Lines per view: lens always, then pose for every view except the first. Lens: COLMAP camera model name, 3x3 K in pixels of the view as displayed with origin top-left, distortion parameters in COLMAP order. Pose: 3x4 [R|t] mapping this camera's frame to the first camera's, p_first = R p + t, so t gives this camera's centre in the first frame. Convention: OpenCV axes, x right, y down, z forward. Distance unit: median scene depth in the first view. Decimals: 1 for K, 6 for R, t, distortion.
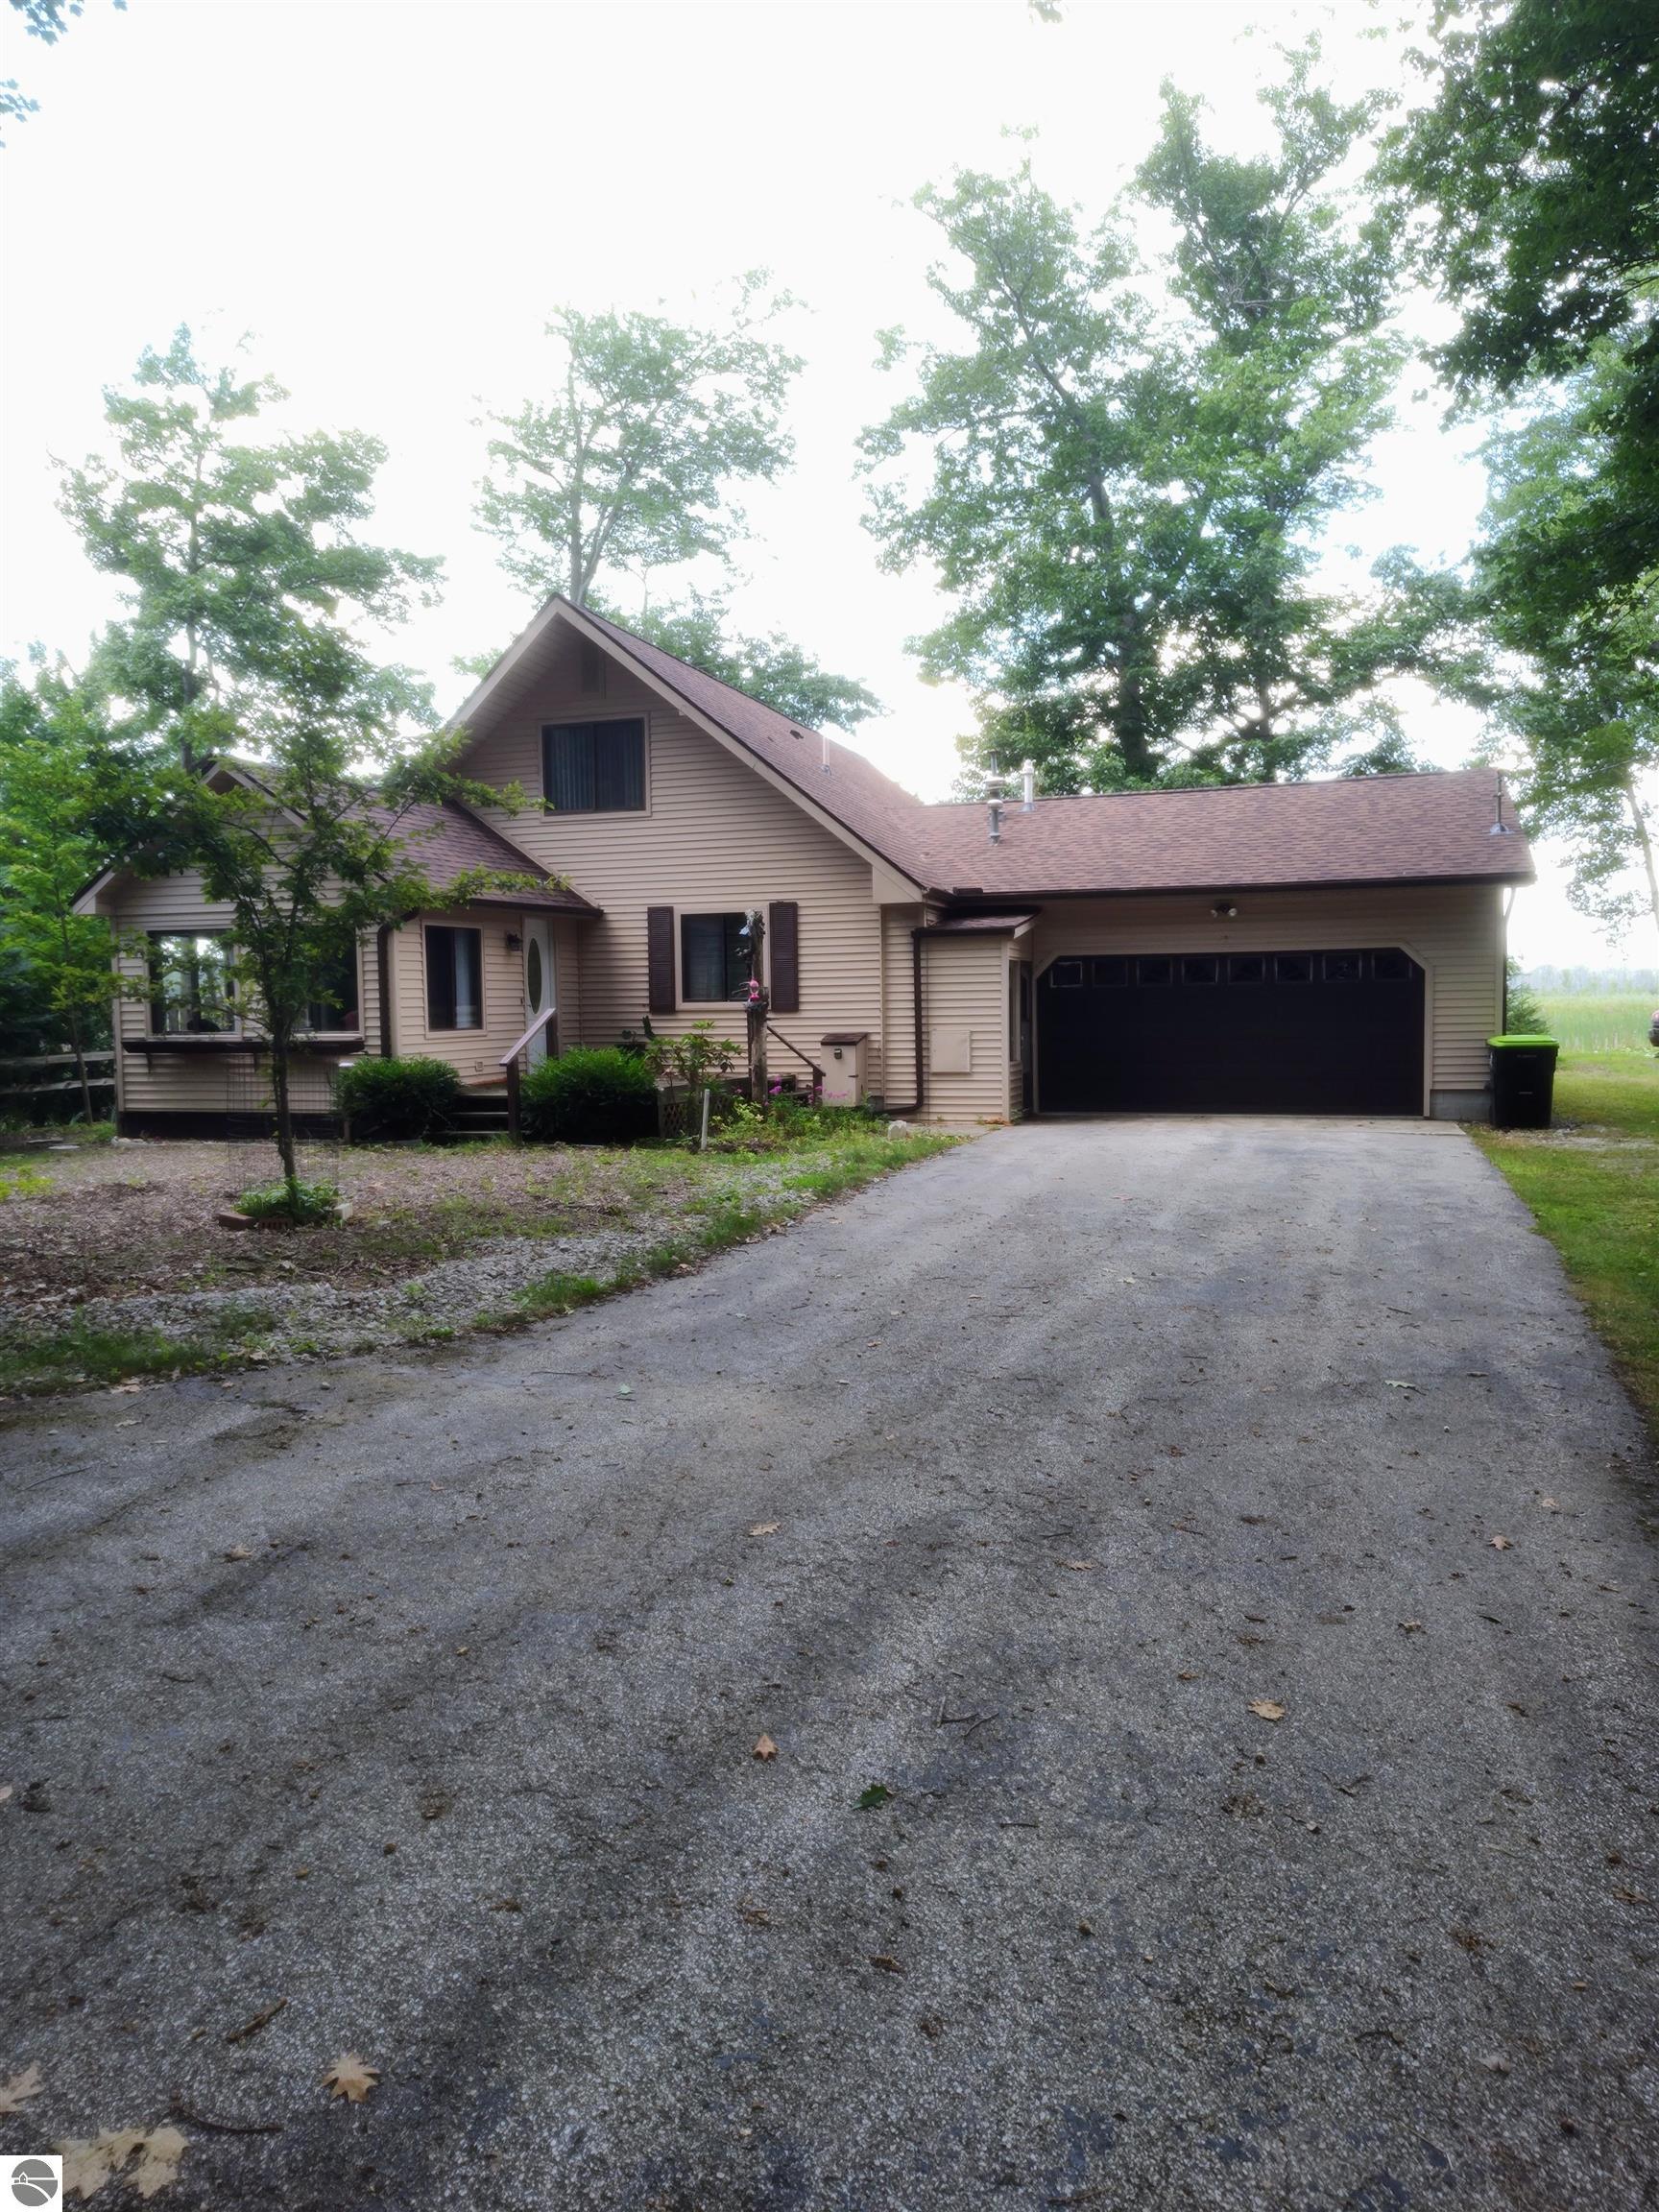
lens RADIAL K [[1508.9, 0, 827.4], [0, 1508.9, 1108.6], [0, 0, 1]] dist [0.024296, -0.026992]
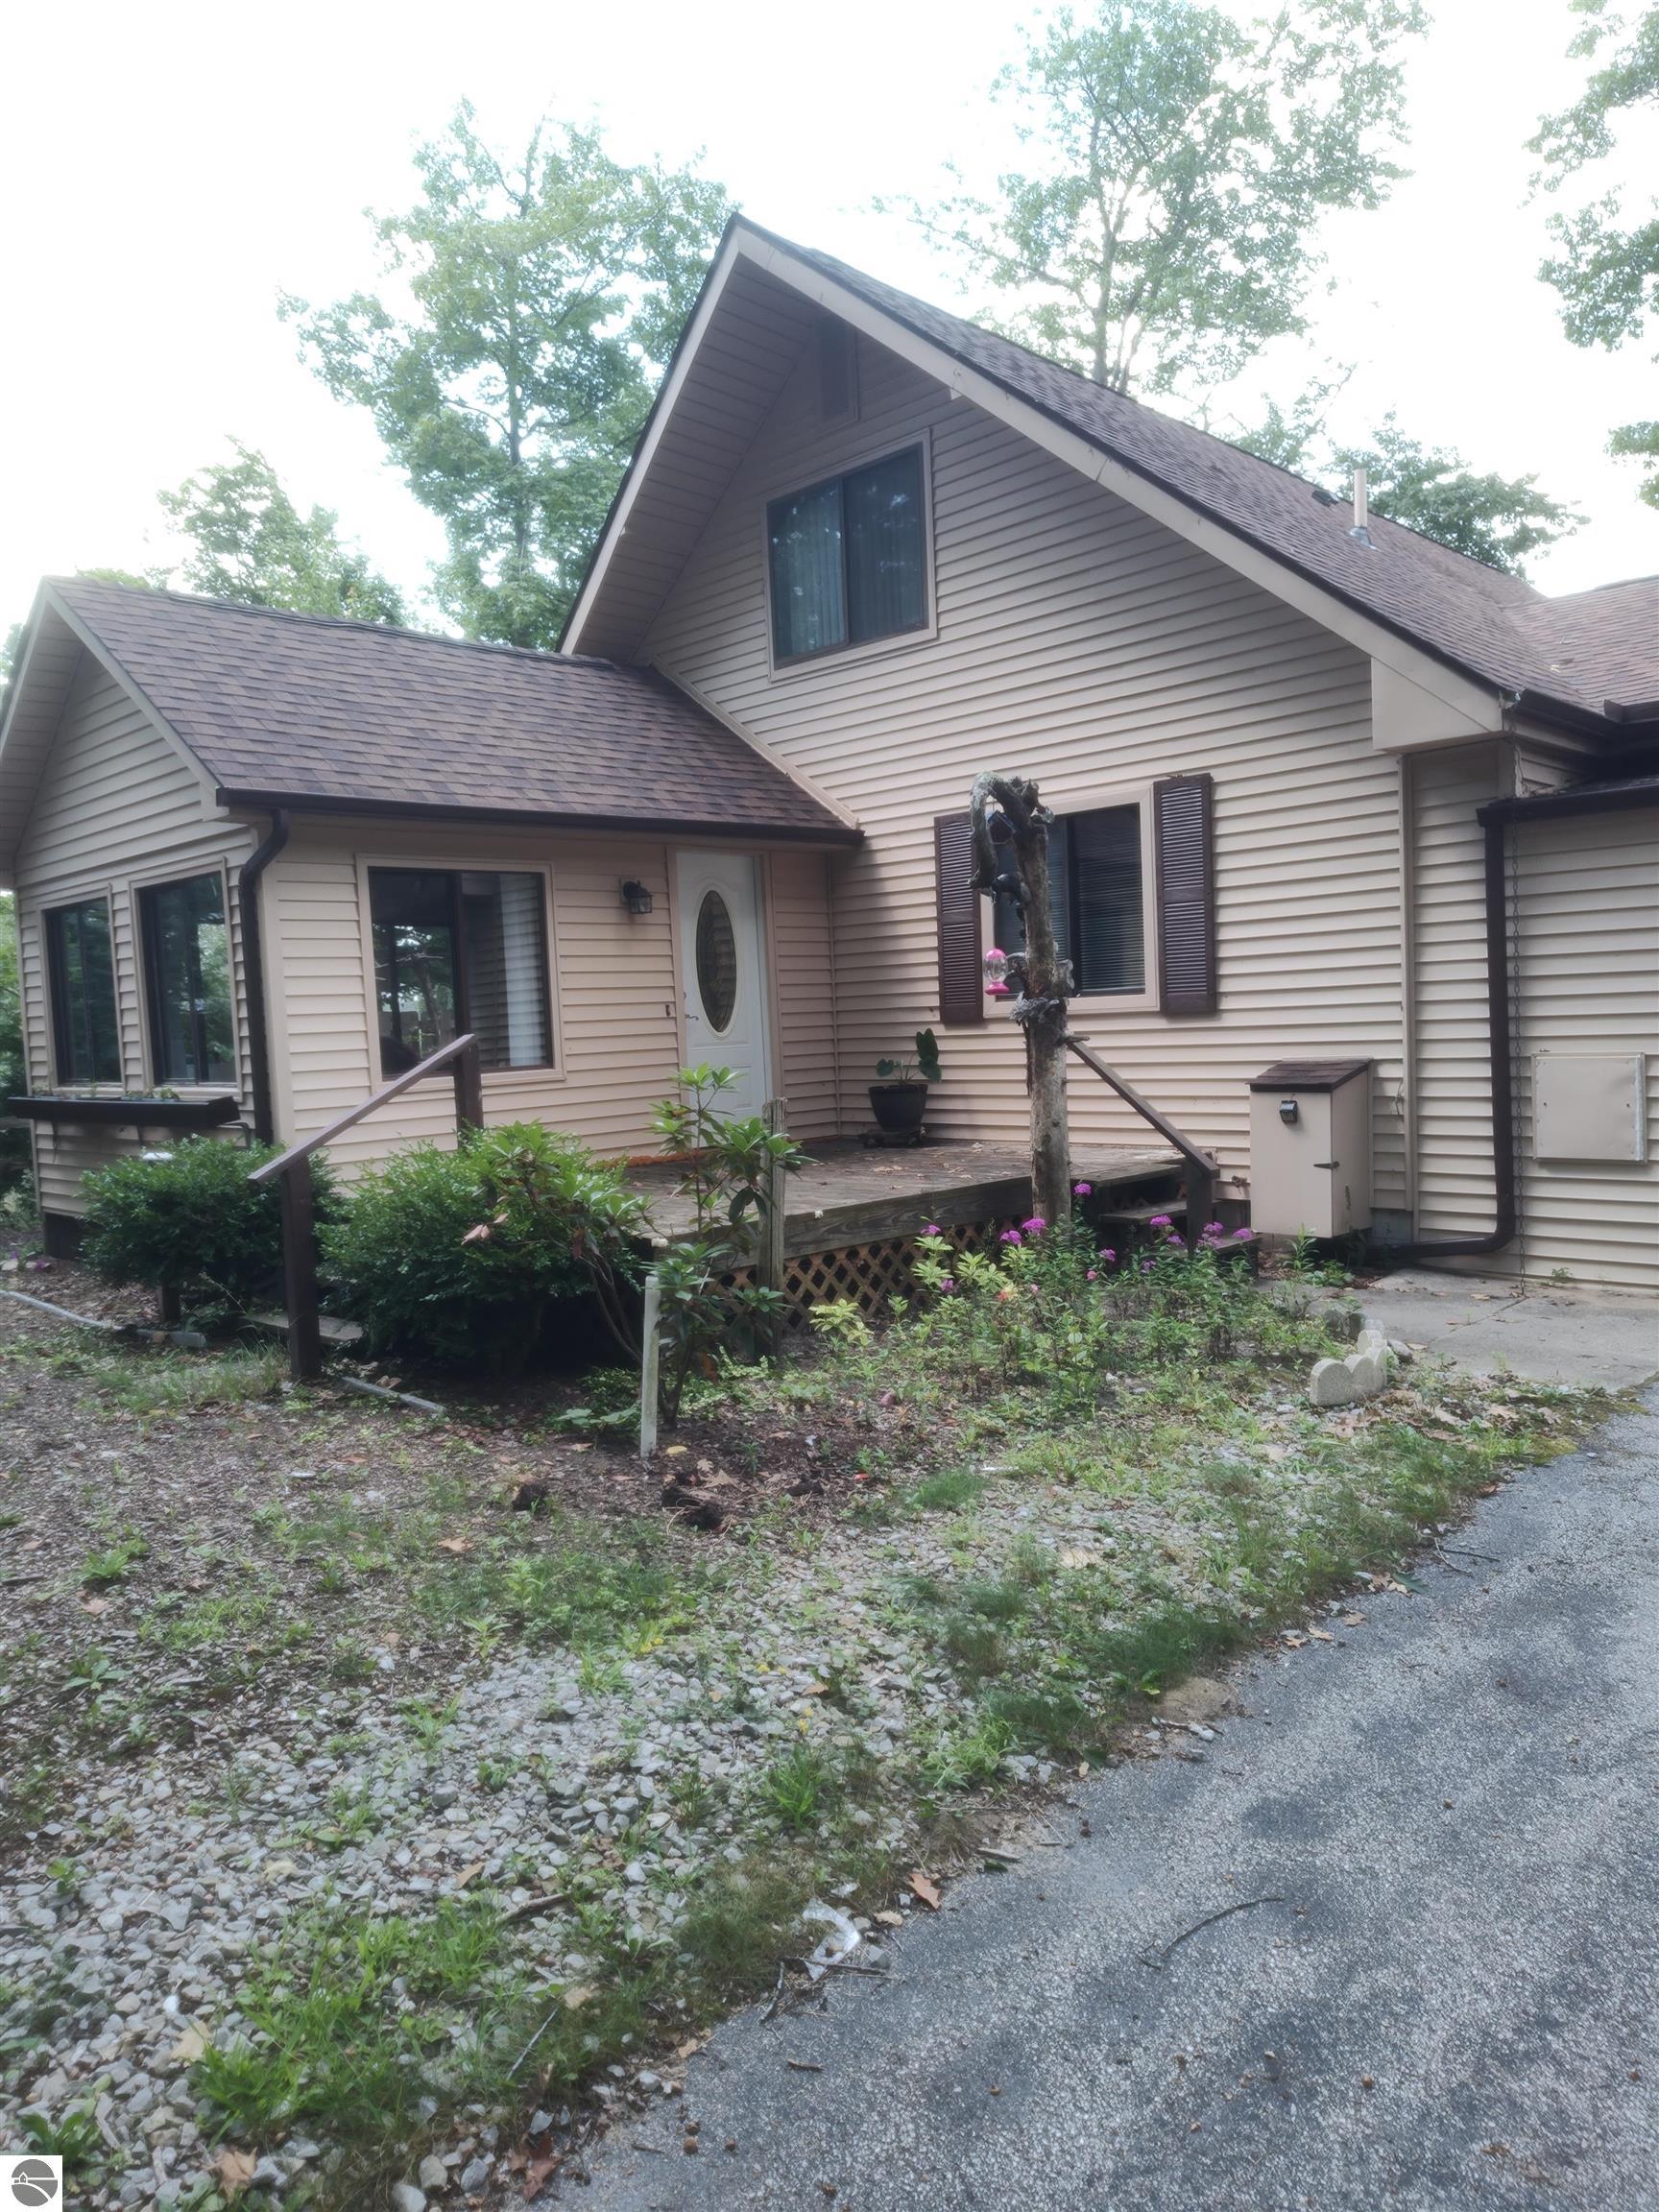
lens RADIAL K [[1508.9, 0, 829.4], [0, 1508.9, 1097.1], [0, 0, 1]] dist [0.024296, -0.026992]
pose [[0.896487, -0.002458, -0.443063, 0.076846], [0.002002, 0.999997, -0.001497, -0.038827], [0.443066, 0.000455, 0.896489, 0.539402]]
